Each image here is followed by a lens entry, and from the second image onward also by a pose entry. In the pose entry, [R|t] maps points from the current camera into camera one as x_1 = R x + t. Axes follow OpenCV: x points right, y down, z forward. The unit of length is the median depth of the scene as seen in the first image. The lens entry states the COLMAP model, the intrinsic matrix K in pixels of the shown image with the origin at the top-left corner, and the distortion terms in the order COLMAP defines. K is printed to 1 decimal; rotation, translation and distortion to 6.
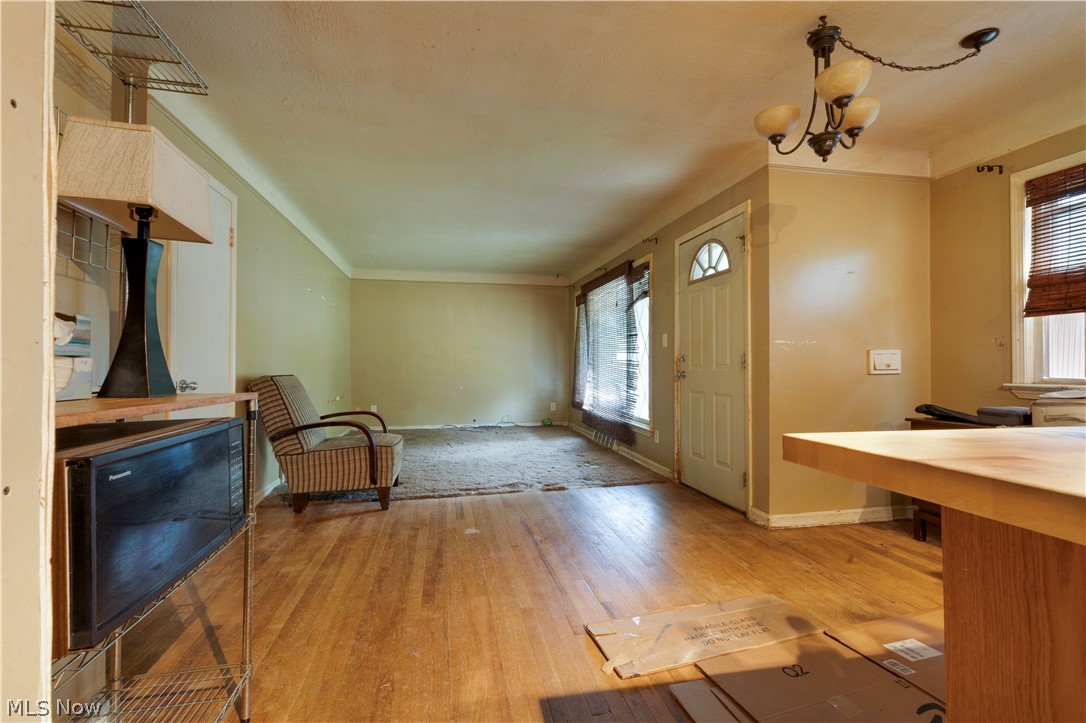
lens RADIAL K [[478.4, 0, 543.0], [0, 478.4, 361.5], [0, 0, 1]] dist [-0.000165, -0.000244]
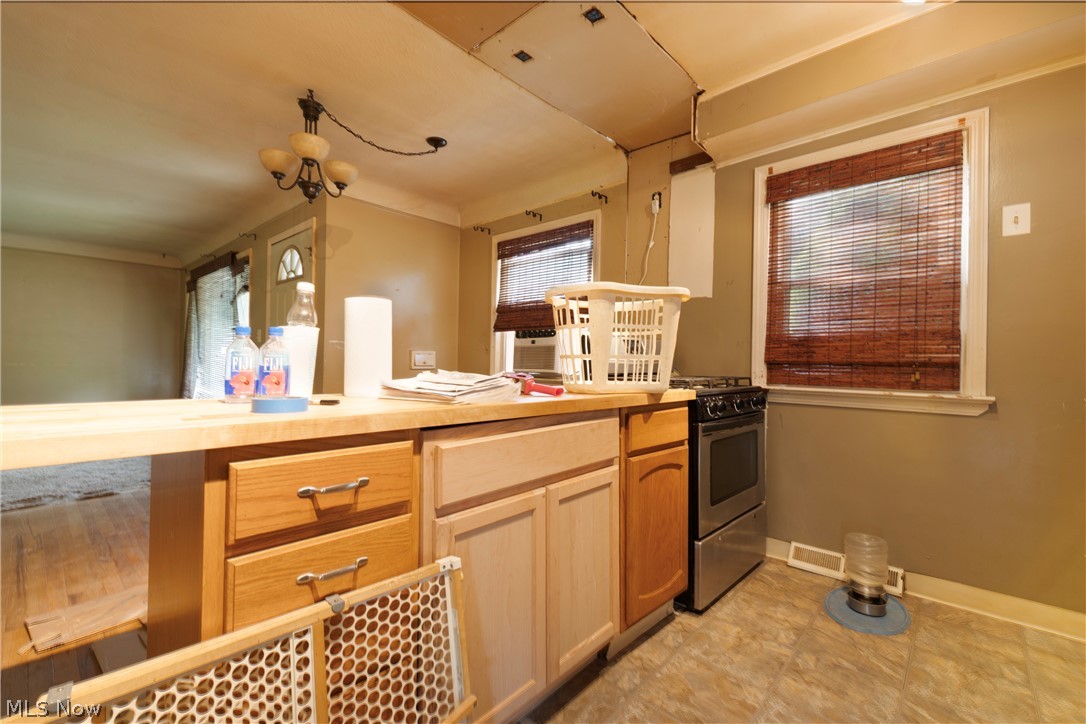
lens RADIAL K [[467.2, 0, 543.0], [0, 467.2, 362.0], [0, 0, 1]] dist [0.002217, -0.000073]
pose [[0.805635, 0.015111, 0.592219, 0.169188], [-0.020413, 0.999789, 0.002258, -0.002707], [-0.592060, -0.013908, 0.805774, -0.188163]]
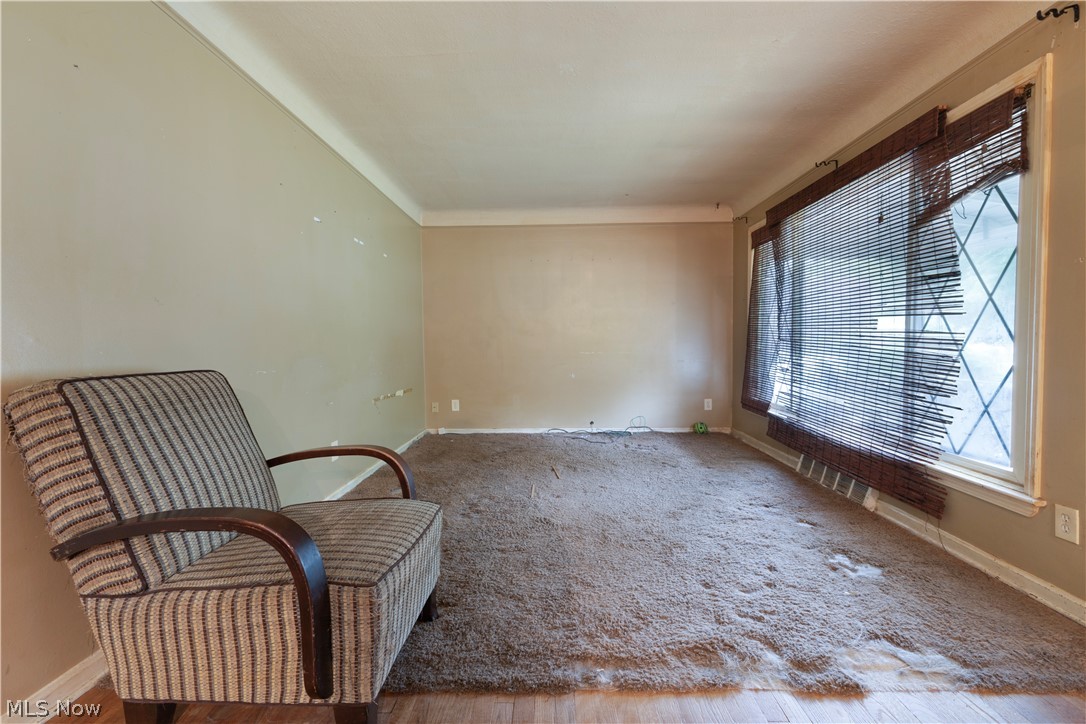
lens RADIAL K [[478.4, 0, 543.0], [0, 478.4, 362.0], [0, 0, 1]] dist [-0.000165, -0.000244]
pose [[0.973176, -0.000160, -0.230062, -0.101873], [0.011083, 0.998871, 0.046185, 0.002671], [0.229795, -0.047496, 0.972079, 0.606763]]
